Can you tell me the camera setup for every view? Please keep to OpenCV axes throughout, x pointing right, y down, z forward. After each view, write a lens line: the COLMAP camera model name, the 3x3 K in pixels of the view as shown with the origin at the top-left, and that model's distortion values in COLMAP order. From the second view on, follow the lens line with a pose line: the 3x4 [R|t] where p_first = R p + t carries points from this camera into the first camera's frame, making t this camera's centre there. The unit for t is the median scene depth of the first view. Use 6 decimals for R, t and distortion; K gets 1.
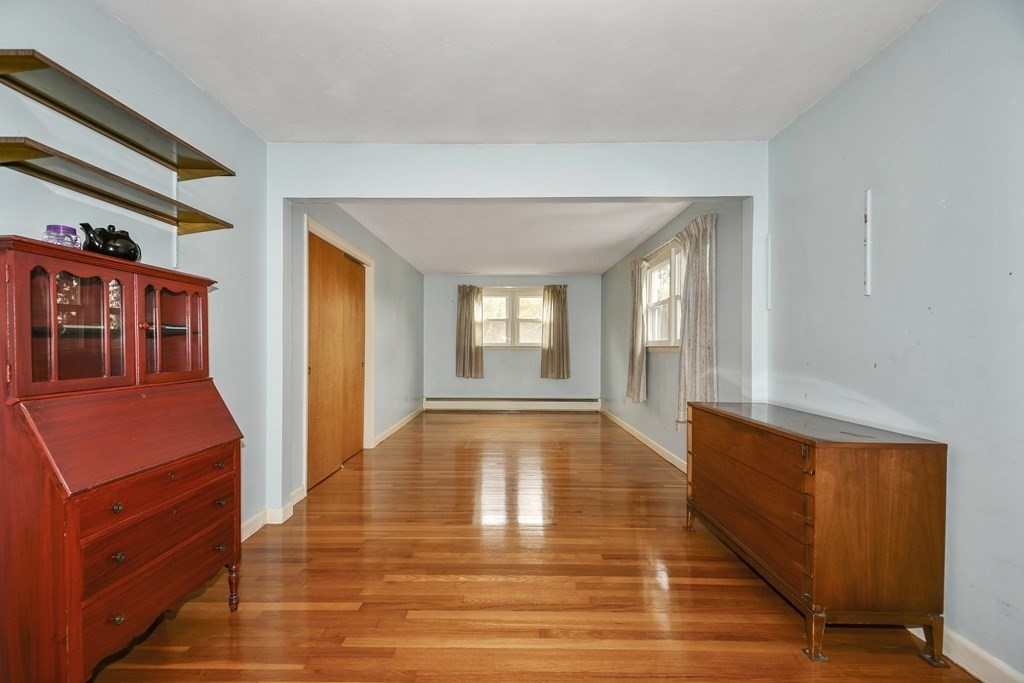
lens RADIAL K [[447.1, 0, 534.3], [0, 447.1, 341.5], [0, 0, 1]] dist [0.010017, -0.003625]
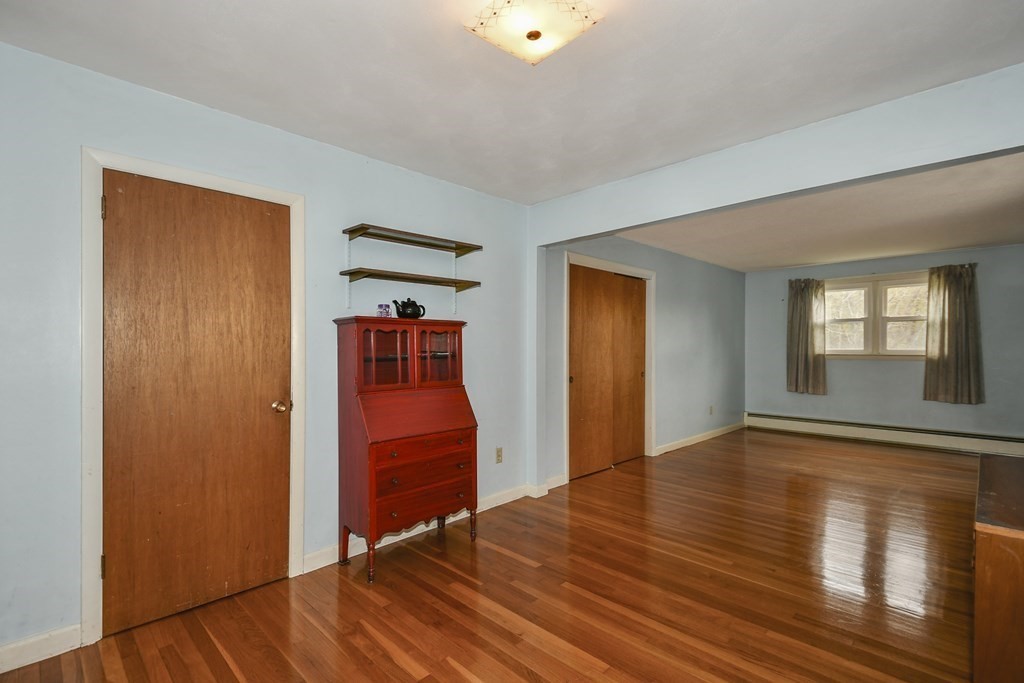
lens RADIAL K [[476.4, 0, 503.7], [0, 476.4, 339.7], [0, 0, 1]] dist [0.032594, -0.002909]
pose [[0.712695, -0.015366, -0.701305, 0.190834], [0.007767, 0.999872, -0.014014, -0.018297], [0.701431, 0.004541, 0.712723, -0.025747]]
